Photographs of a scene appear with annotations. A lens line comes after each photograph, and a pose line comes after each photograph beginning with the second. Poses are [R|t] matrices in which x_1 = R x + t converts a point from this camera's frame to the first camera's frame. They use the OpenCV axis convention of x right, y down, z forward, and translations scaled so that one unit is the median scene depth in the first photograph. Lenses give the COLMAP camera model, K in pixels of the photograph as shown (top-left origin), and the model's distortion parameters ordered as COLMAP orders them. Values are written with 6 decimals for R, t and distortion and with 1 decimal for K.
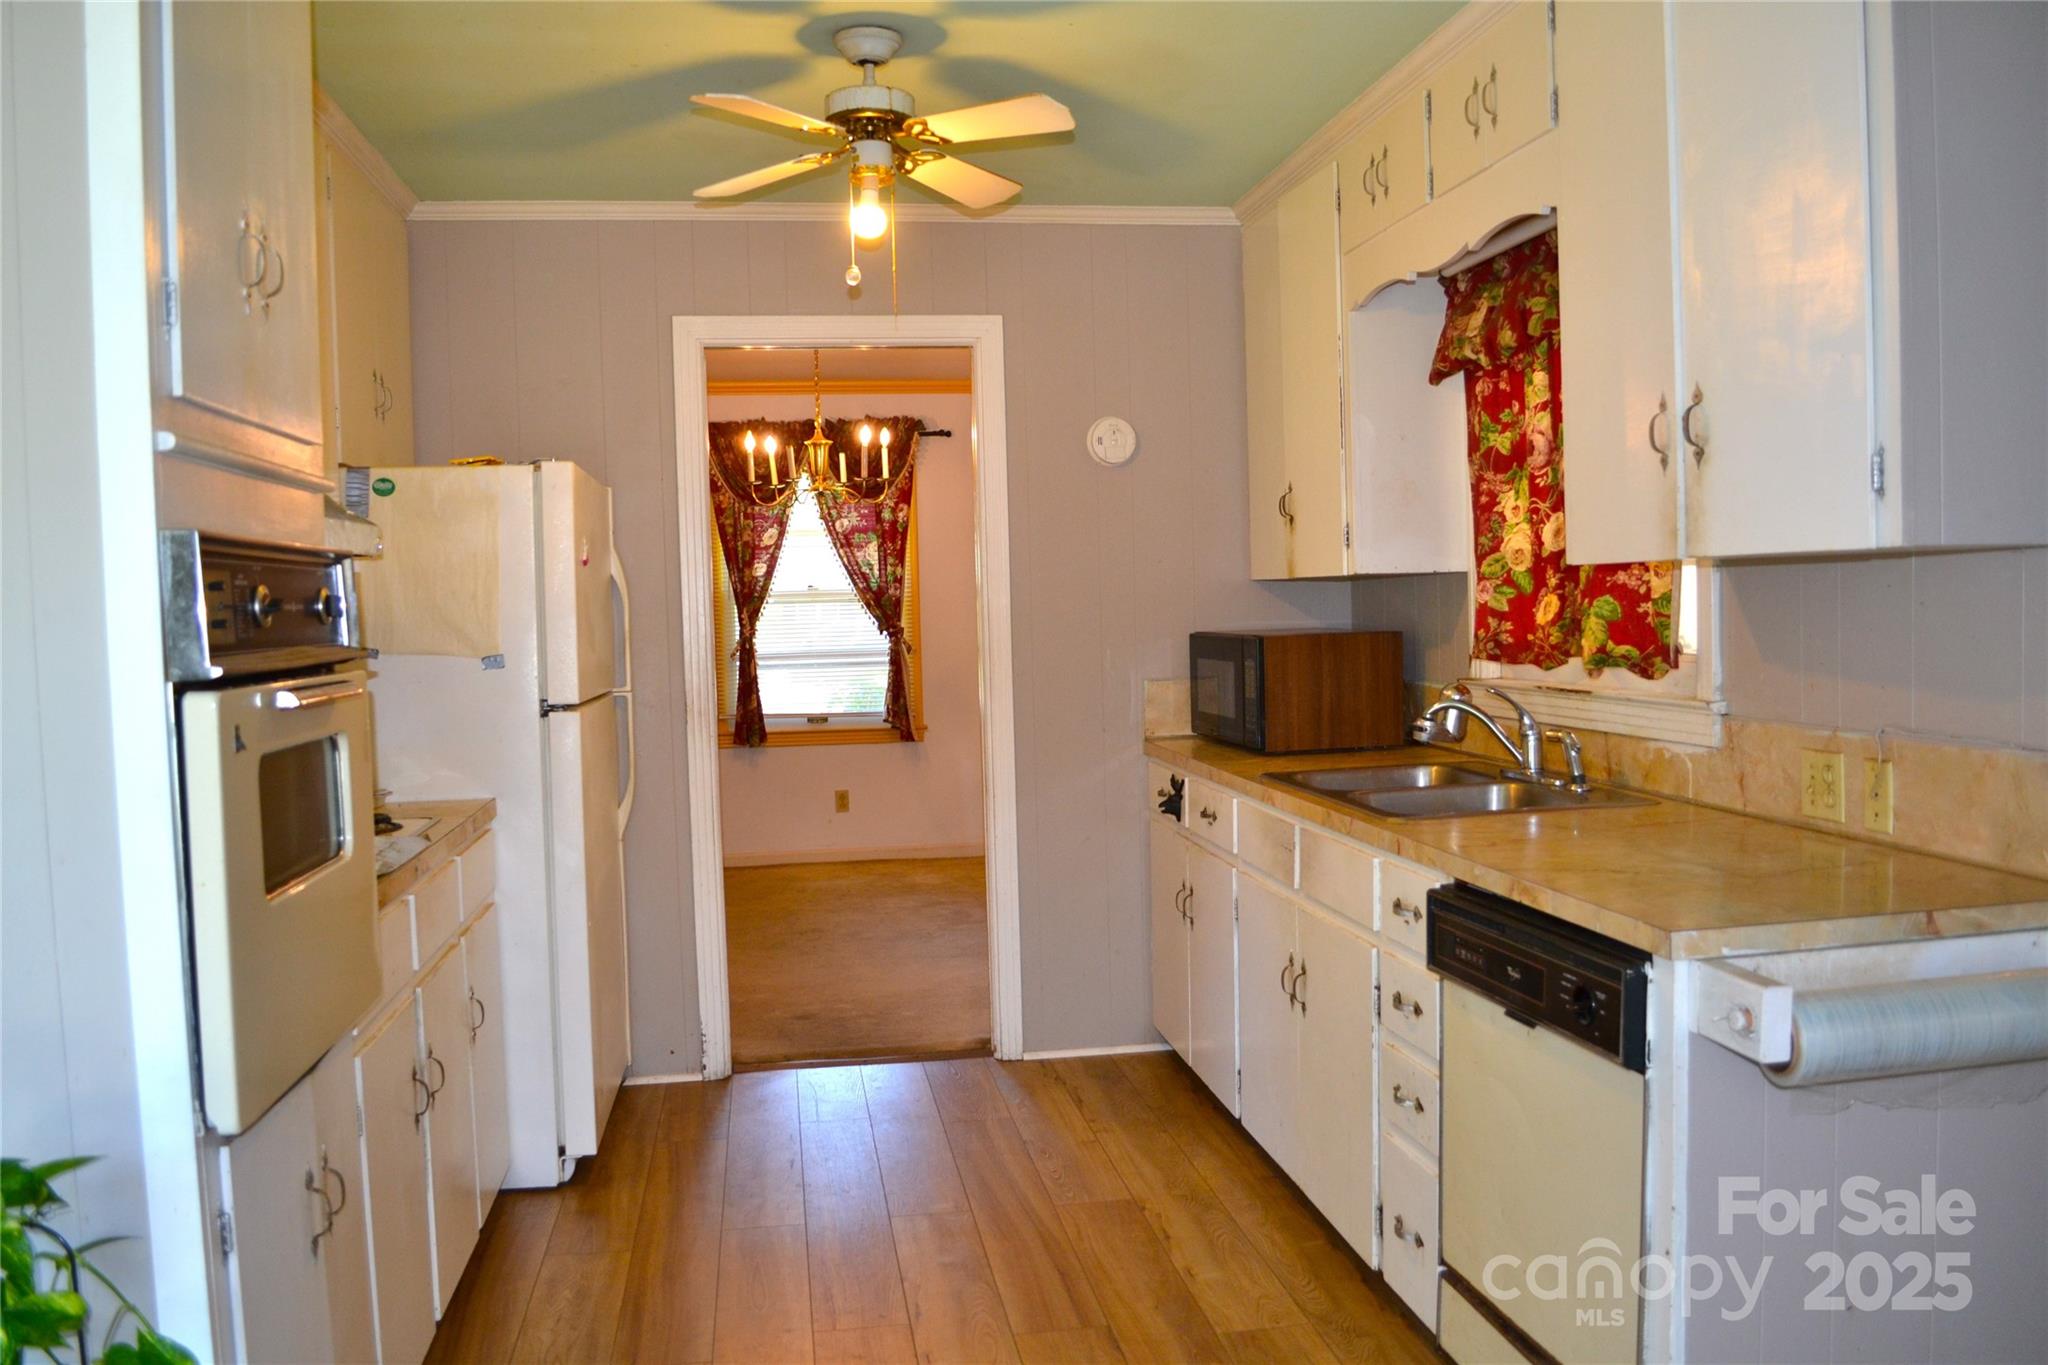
lens RADIAL K [[1624.7, 0, 1047.9], [0, 1624.7, 685.3], [0, 0, 1]] dist [-0.075960, 0.004173]
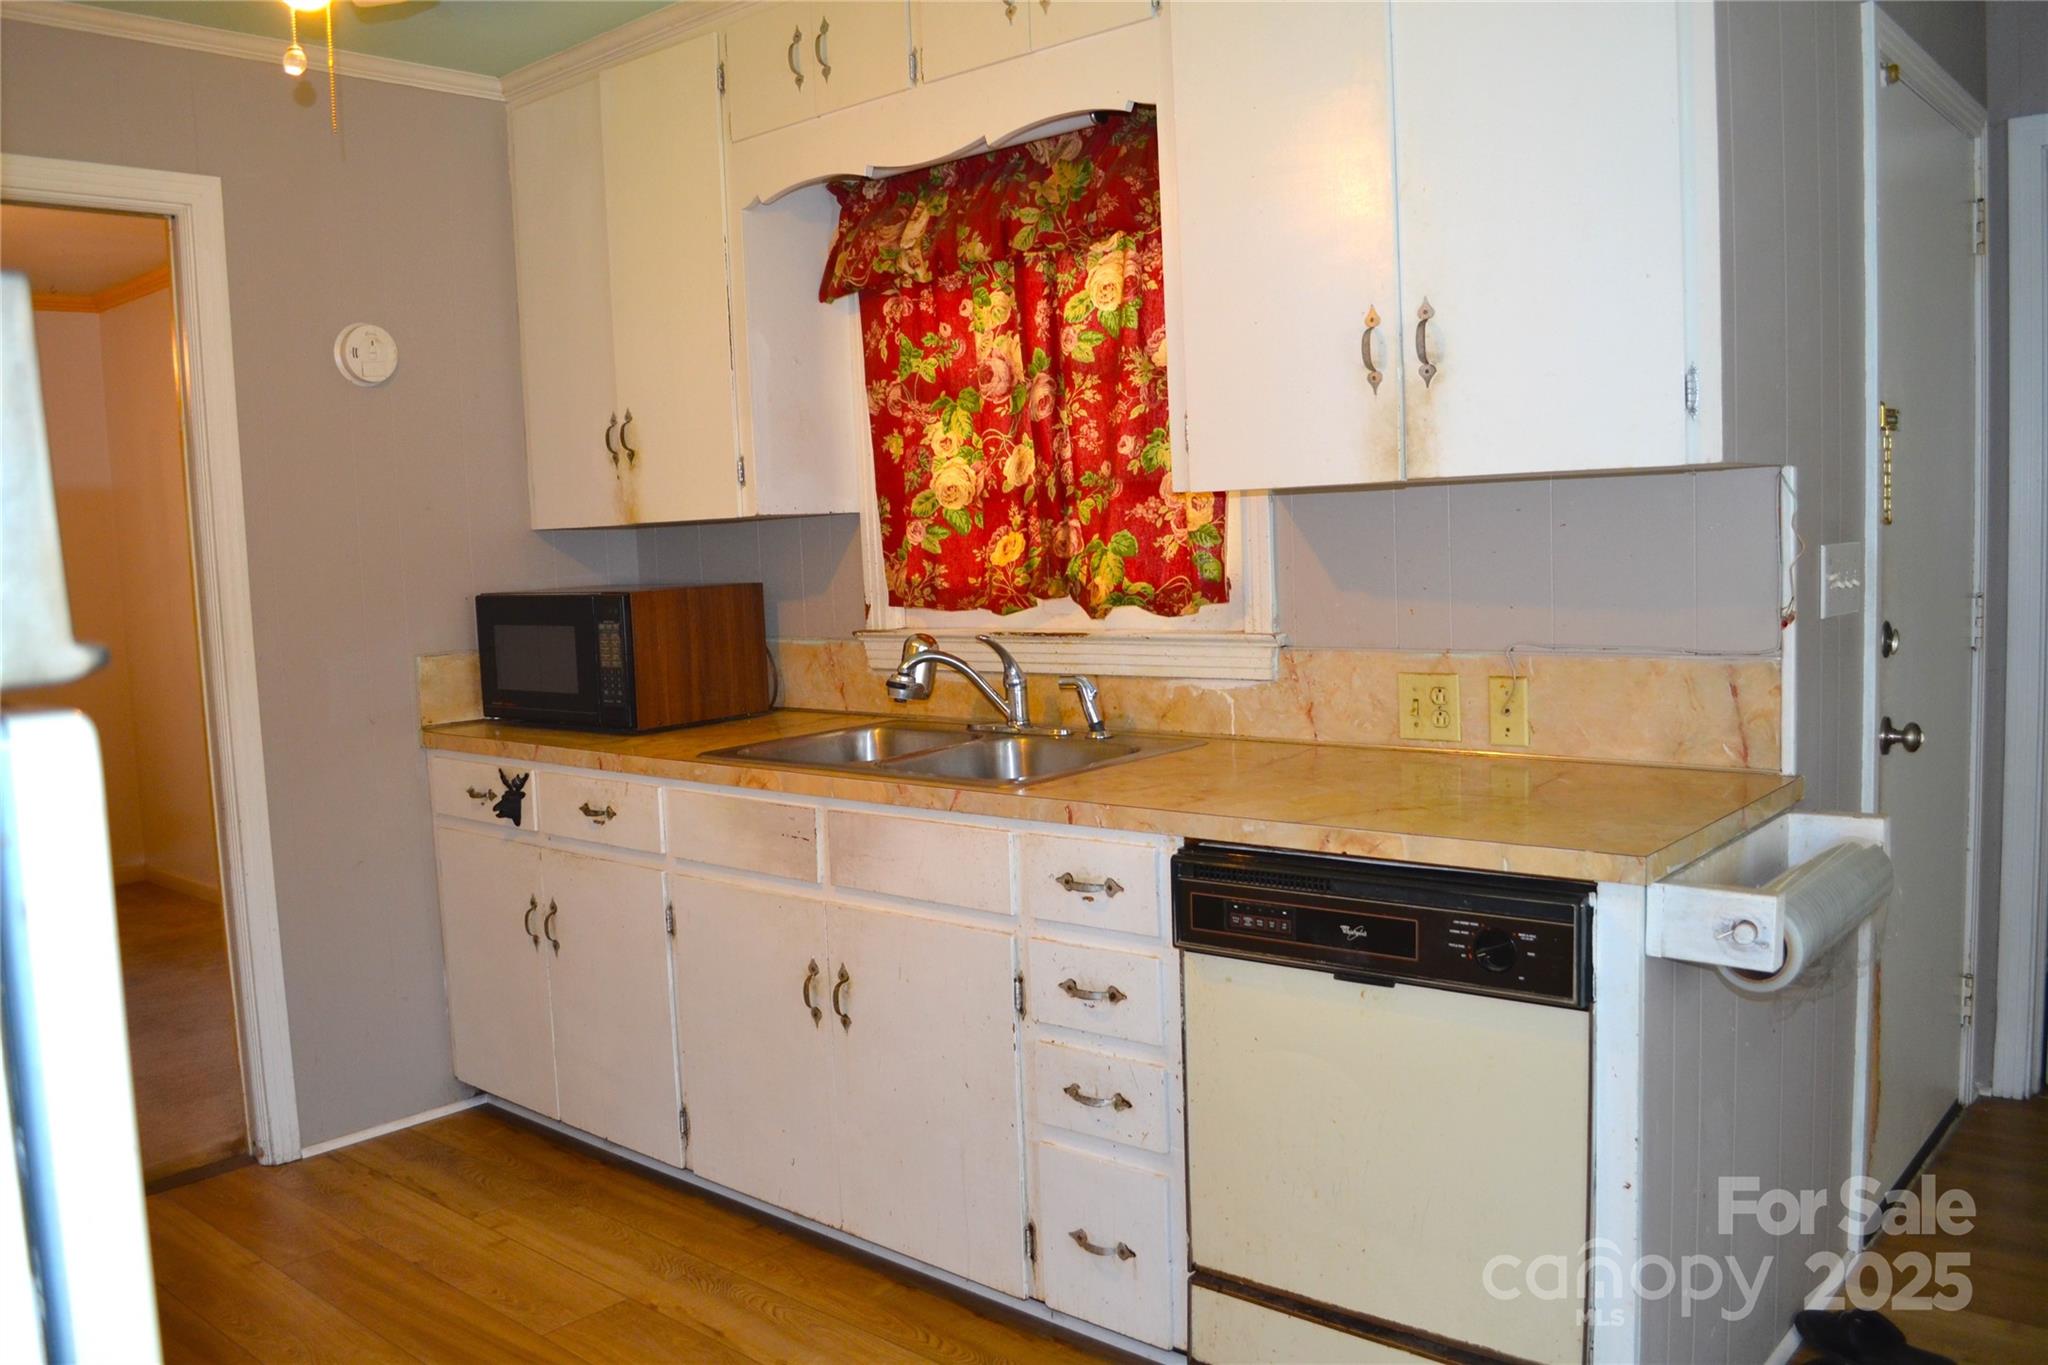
lens RADIAL K [[1624.7, 0, 1047.9], [0, 1624.7, 685.3], [0, 0, 1]] dist [-0.075960, 0.004173]
pose [[0.776867, -0.065423, 0.626256, -0.264232], [0.053830, 0.997847, 0.037467, -0.002499], [-0.627359, 0.004605, 0.778717, 0.255444]]
